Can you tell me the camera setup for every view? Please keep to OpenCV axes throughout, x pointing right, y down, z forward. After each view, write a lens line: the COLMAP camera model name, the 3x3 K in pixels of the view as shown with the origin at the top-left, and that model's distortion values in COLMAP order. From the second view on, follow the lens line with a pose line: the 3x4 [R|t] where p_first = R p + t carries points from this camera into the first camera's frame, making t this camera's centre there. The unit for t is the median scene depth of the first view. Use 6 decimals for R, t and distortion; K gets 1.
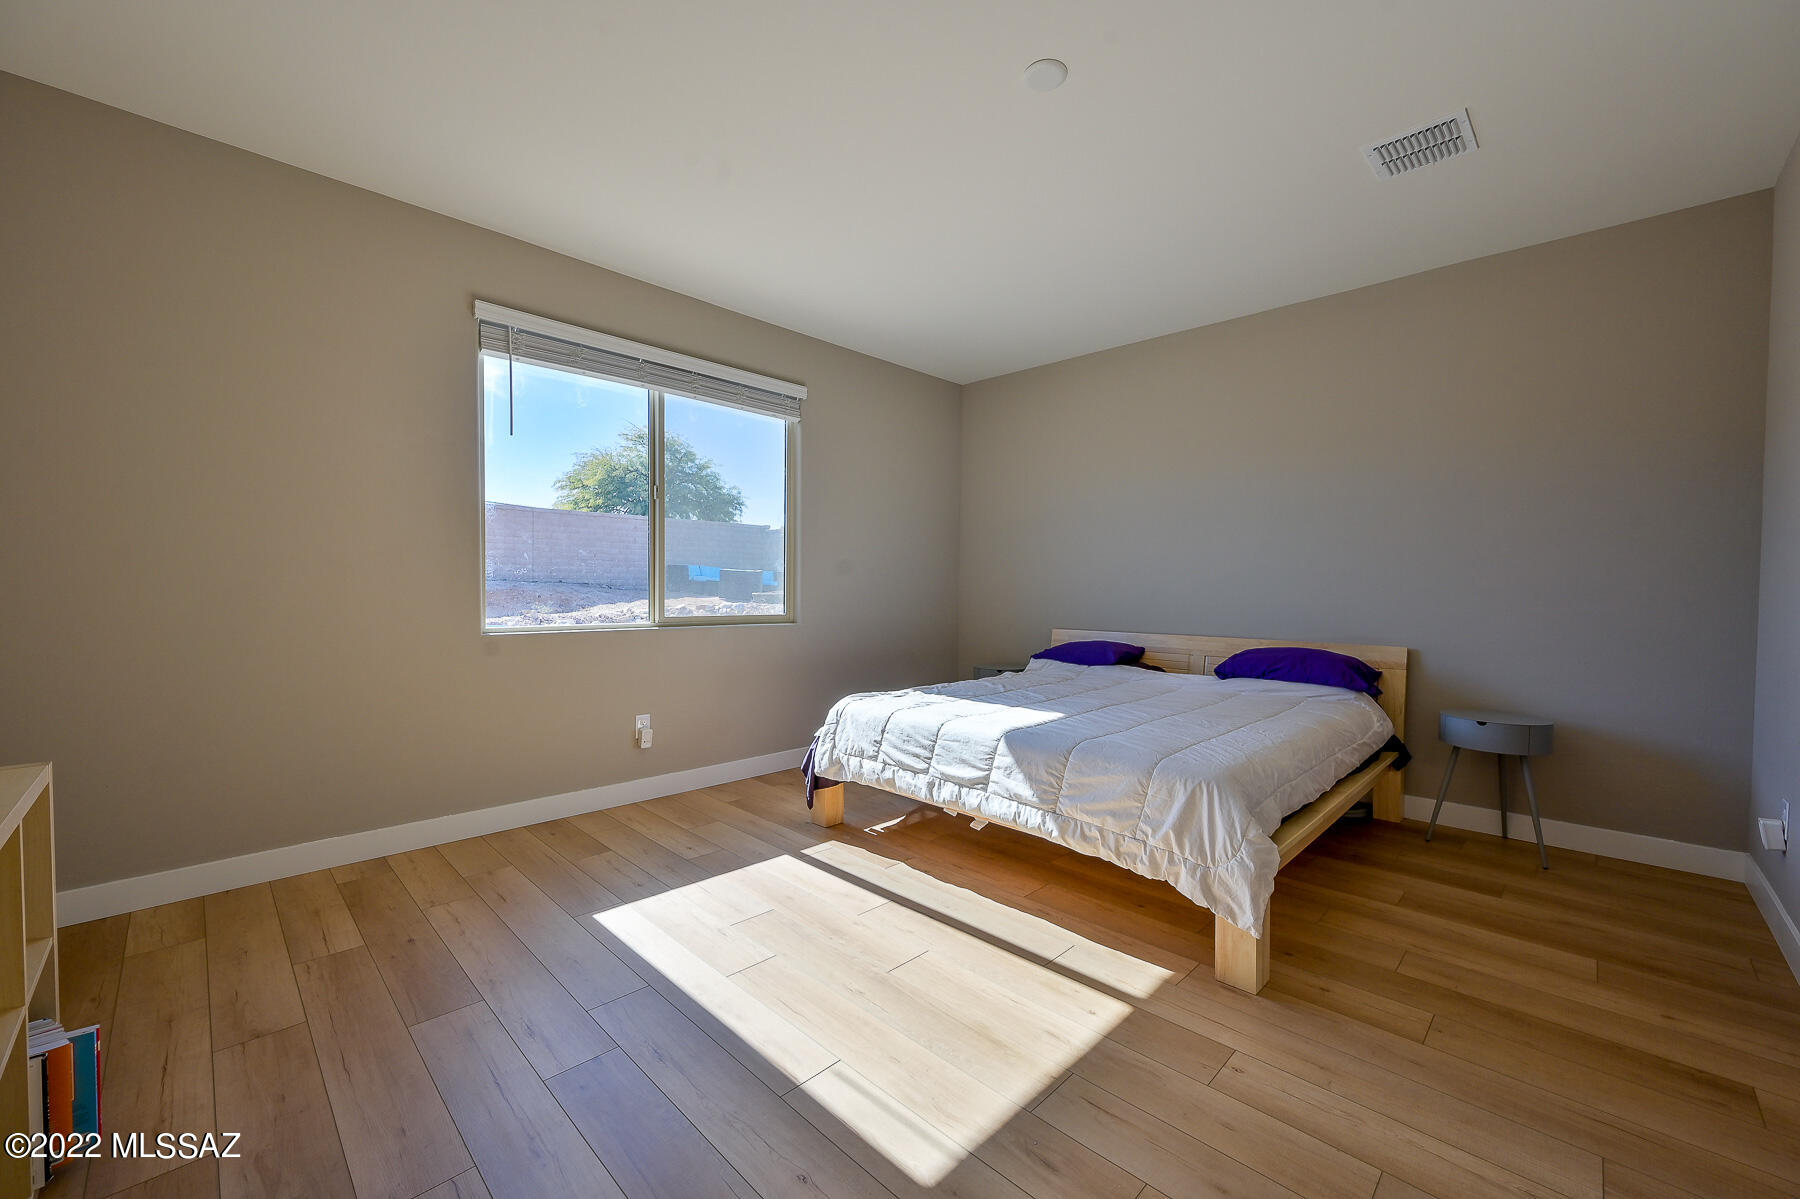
lens RADIAL K [[706.9, 0, 901.0], [0, 706.9, 607.1], [0, 0, 1]] dist [-0.000684, 0.000335]
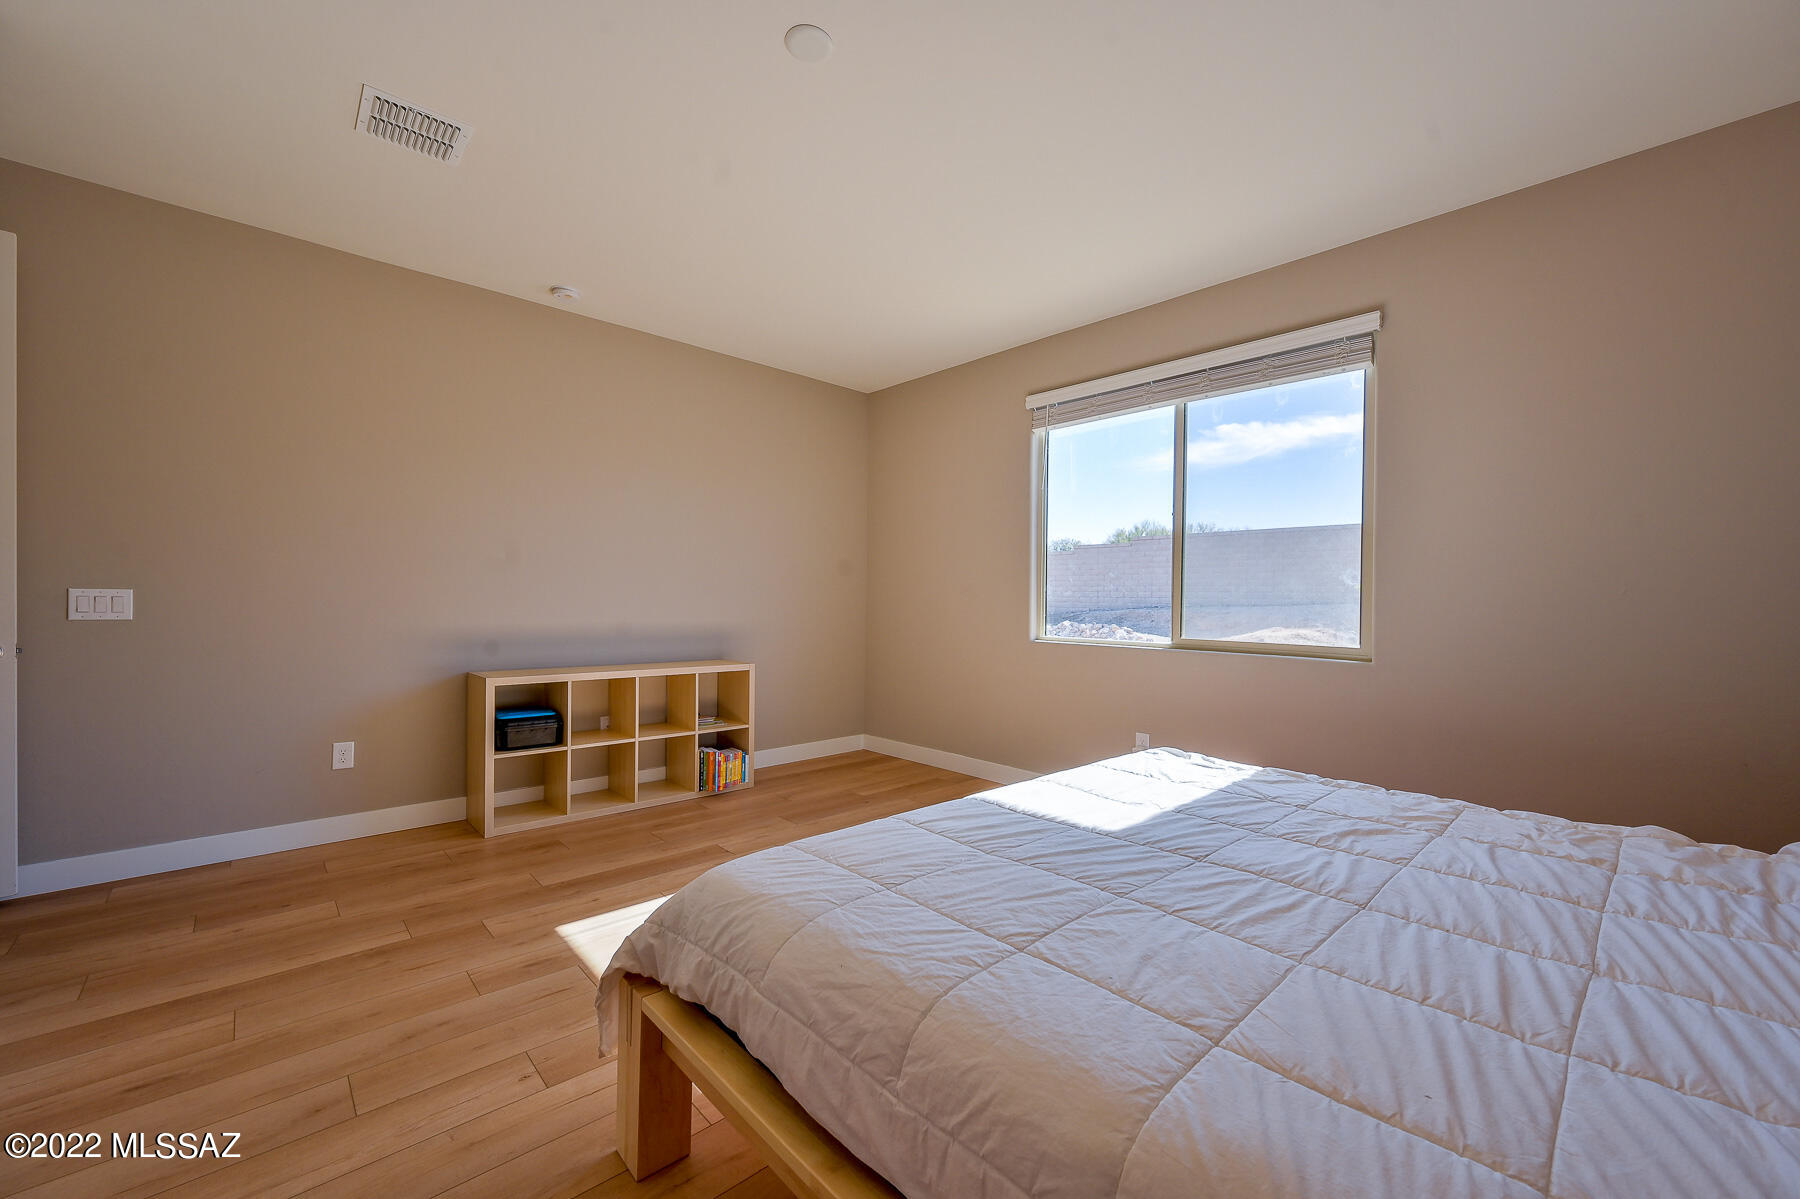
lens RADIAL K [[706.9, 0, 902.9], [0, 706.9, 601.1], [0, 0, 1]] dist [-0.000684, 0.000335]
pose [[-0.042486, -0.005989, -0.999079, 0.734234], [-0.040088, 0.999187, -0.004285, -0.019484], [0.998292, 0.039869, -0.042692, 0.780561]]
